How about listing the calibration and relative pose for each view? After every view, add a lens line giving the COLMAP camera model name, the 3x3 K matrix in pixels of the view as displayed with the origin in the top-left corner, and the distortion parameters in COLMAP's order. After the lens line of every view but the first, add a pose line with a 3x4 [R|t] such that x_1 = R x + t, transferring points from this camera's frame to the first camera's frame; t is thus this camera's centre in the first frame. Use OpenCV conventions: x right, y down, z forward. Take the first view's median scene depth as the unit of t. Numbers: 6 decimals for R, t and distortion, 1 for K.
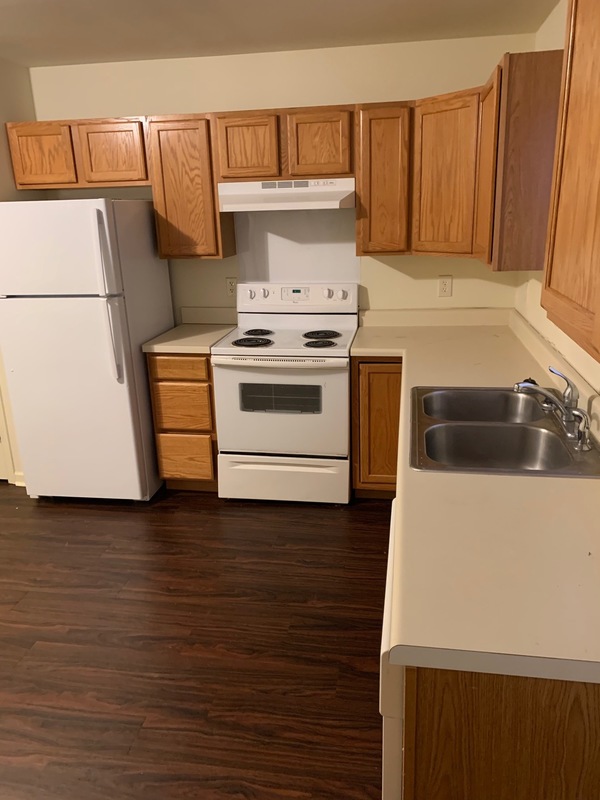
lens RADIAL K [[605.6, 0, 303.3], [0, 605.6, 428.8], [0, 0, 1]] dist [-0.007702, -0.021627]
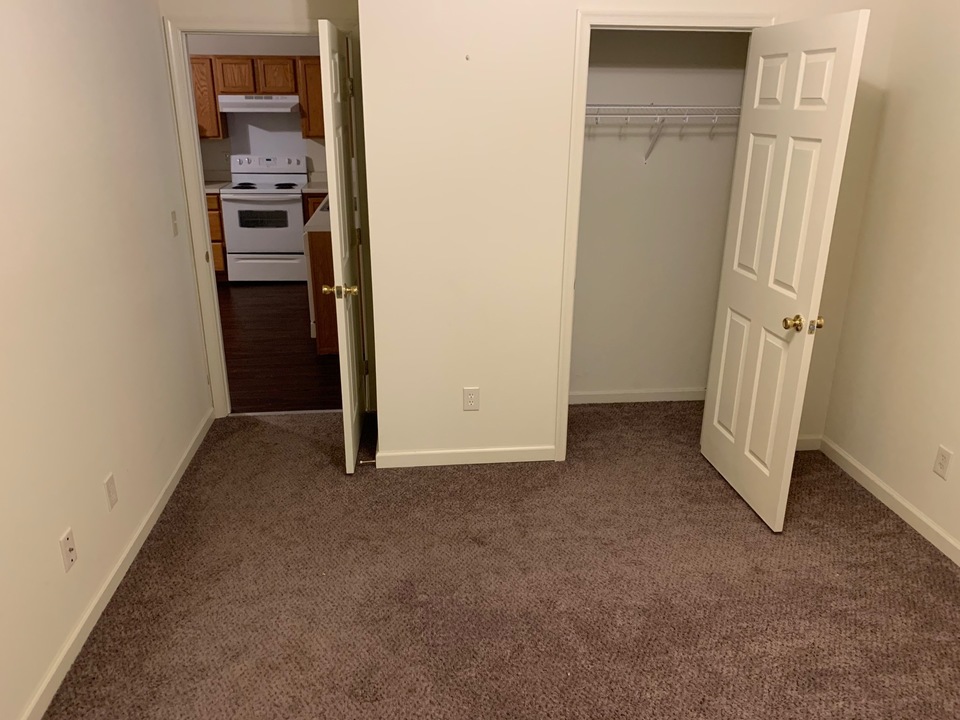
lens RADIAL K [[726.7, 0, 480.8], [0, 726.7, 361.9], [0, 0, 1]] dist [-0.007702, -0.021627]
pose [[0.960723, -0.062656, 0.270342, -0.027045], [0.065028, 0.997883, 0.000181, 0.402919], [-0.269781, 0.017406, 0.962764, -1.182041]]
